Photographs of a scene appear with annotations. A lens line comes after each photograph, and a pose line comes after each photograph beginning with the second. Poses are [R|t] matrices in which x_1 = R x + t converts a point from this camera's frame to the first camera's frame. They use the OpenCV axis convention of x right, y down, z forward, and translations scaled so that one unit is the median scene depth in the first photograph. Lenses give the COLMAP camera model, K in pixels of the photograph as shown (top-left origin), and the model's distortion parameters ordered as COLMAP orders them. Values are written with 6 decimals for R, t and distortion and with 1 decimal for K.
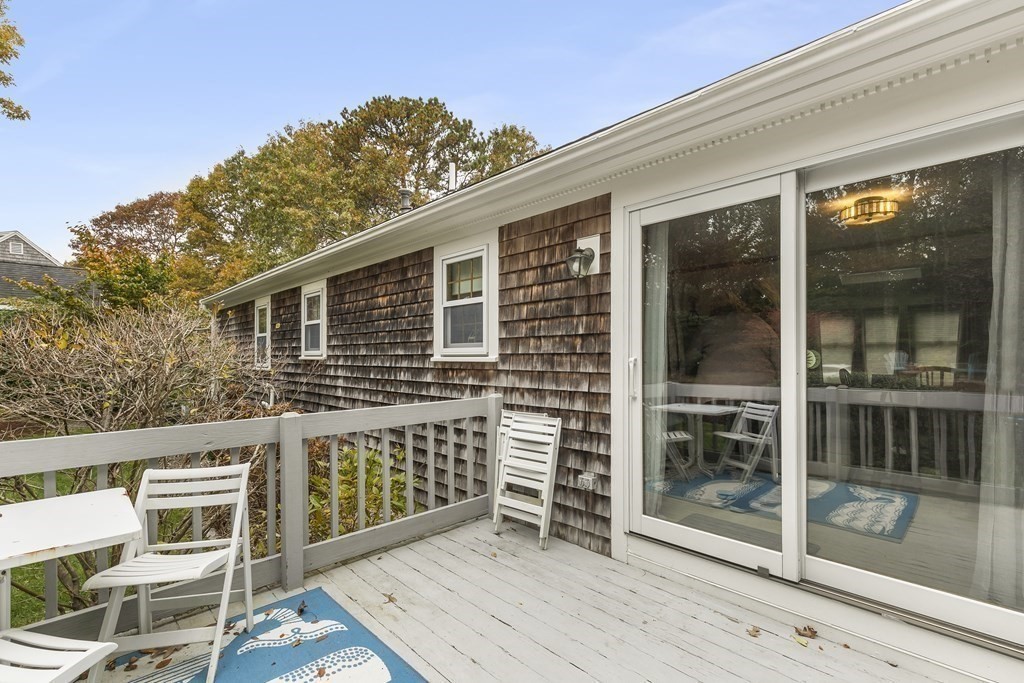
lens RADIAL K [[464.0, 0, 518.9], [0, 464.0, 355.7], [0, 0, 1]] dist [0.021059, -0.004438]
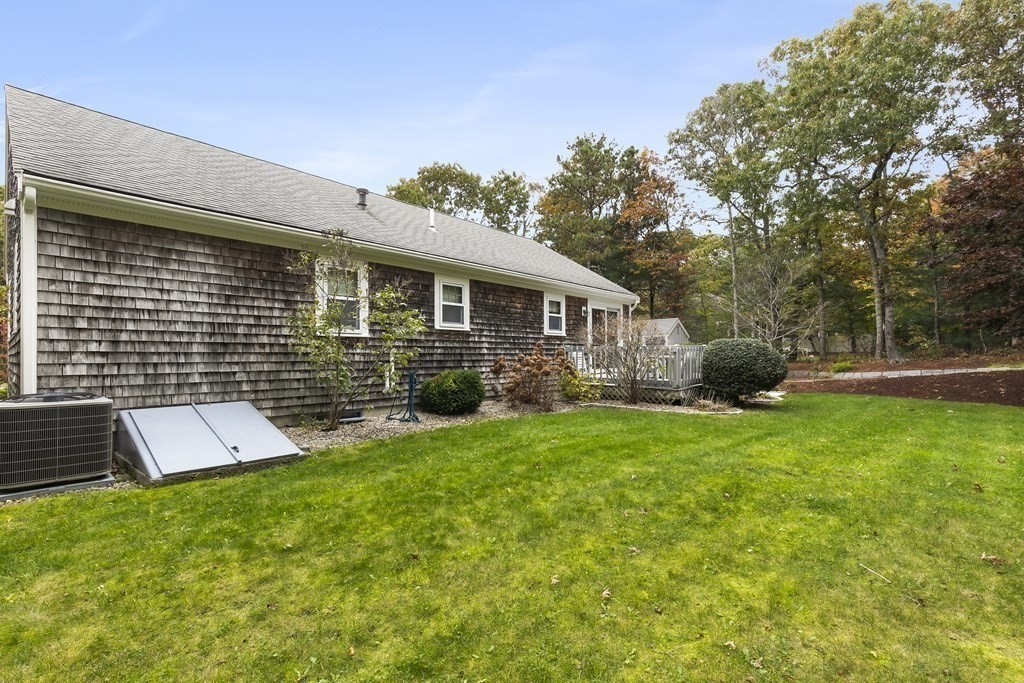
lens RADIAL K [[464.0, 0, 513.6], [0, 464.0, 346.8], [0, 0, 1]] dist [0.021059, -0.004438]
pose [[-0.075877, 0.007213, 0.997091, -2.849857], [-0.011985, 0.999895, -0.008146, 0.104430], [-0.997045, -0.012568, -0.075782, 1.395812]]
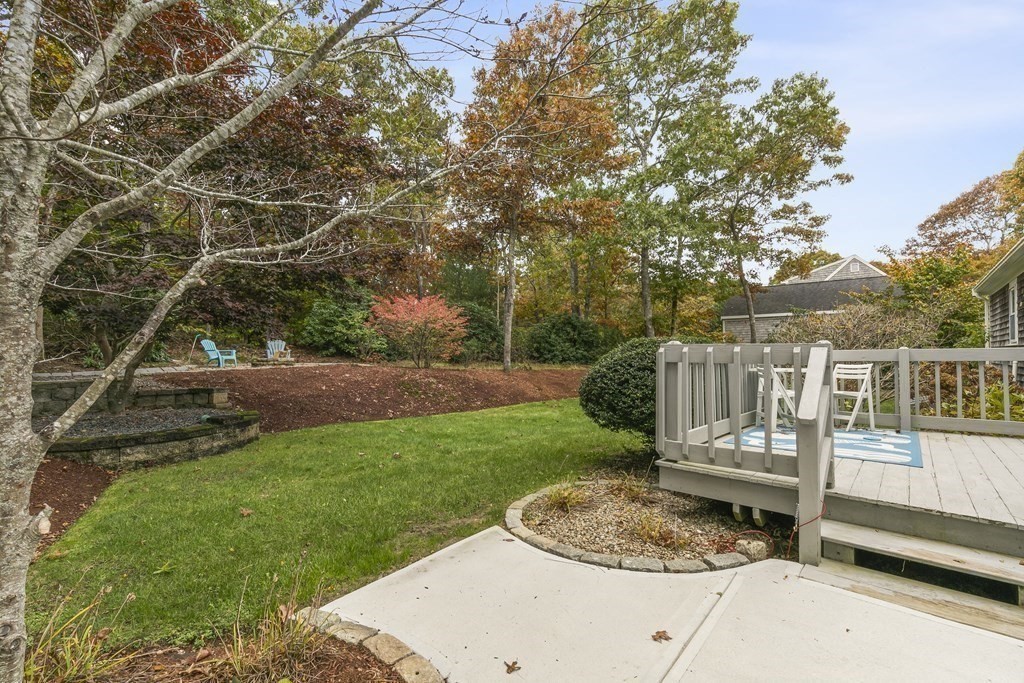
lens RADIAL K [[464.0, 0, 514.7], [0, 464.0, 346.9], [0, 0, 1]] dist [0.021059, -0.004438]
pose [[0.102509, -0.020900, -0.994513, 0.869630], [0.008600, 0.999761, -0.020123, 0.093545], [0.994695, -0.006490, 0.102664, -0.567794]]
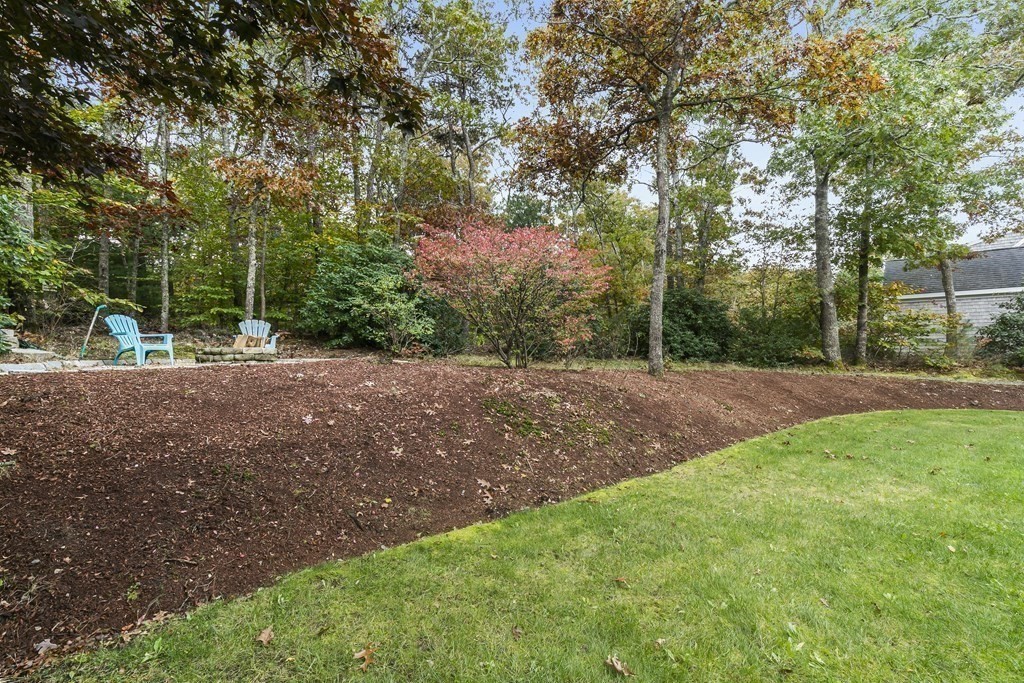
lens RADIAL K [[464.0, 0, 510.5], [0, 464.0, 336.7], [0, 0, 1]] dist [0.021059, -0.004438]
pose [[0.048333, -0.040023, -0.998029, -0.702838], [0.007638, 0.999182, -0.039699, 0.125052], [0.998802, -0.005704, 0.048599, -0.953853]]
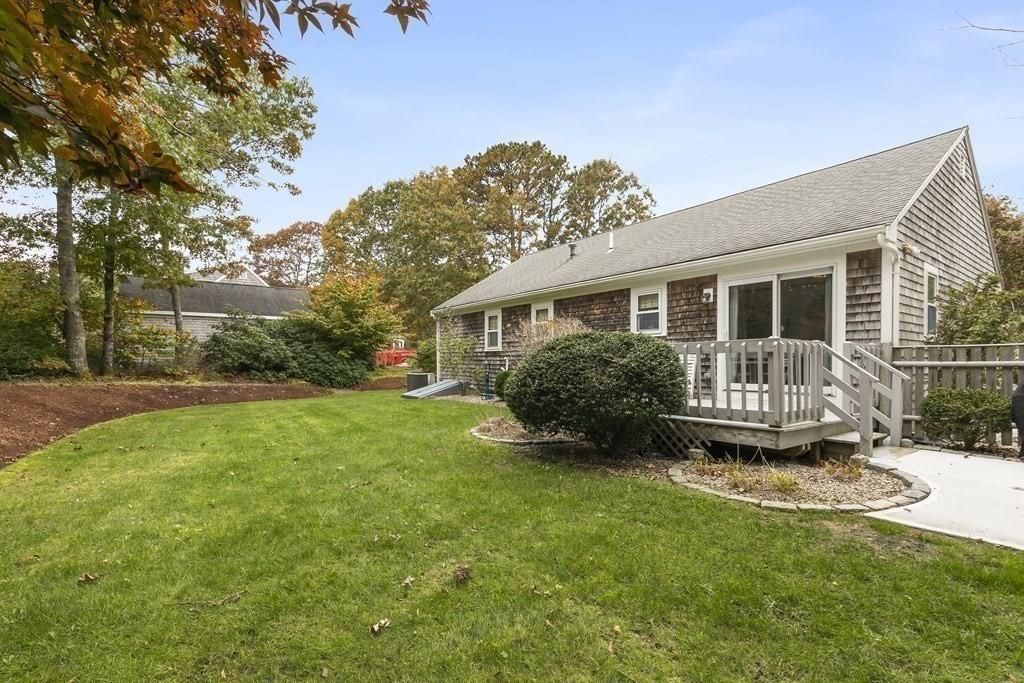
lens RADIAL K [[464.0, 0, 519.0], [0, 464.0, 380.0], [0, 0, 1]] dist [0.021059, -0.004438]
pose [[0.992983, -0.002134, -0.118237, -0.471560], [0.007652, 0.998901, 0.046240, 0.112852], [0.118008, -0.046820, 0.991908, -1.407268]]
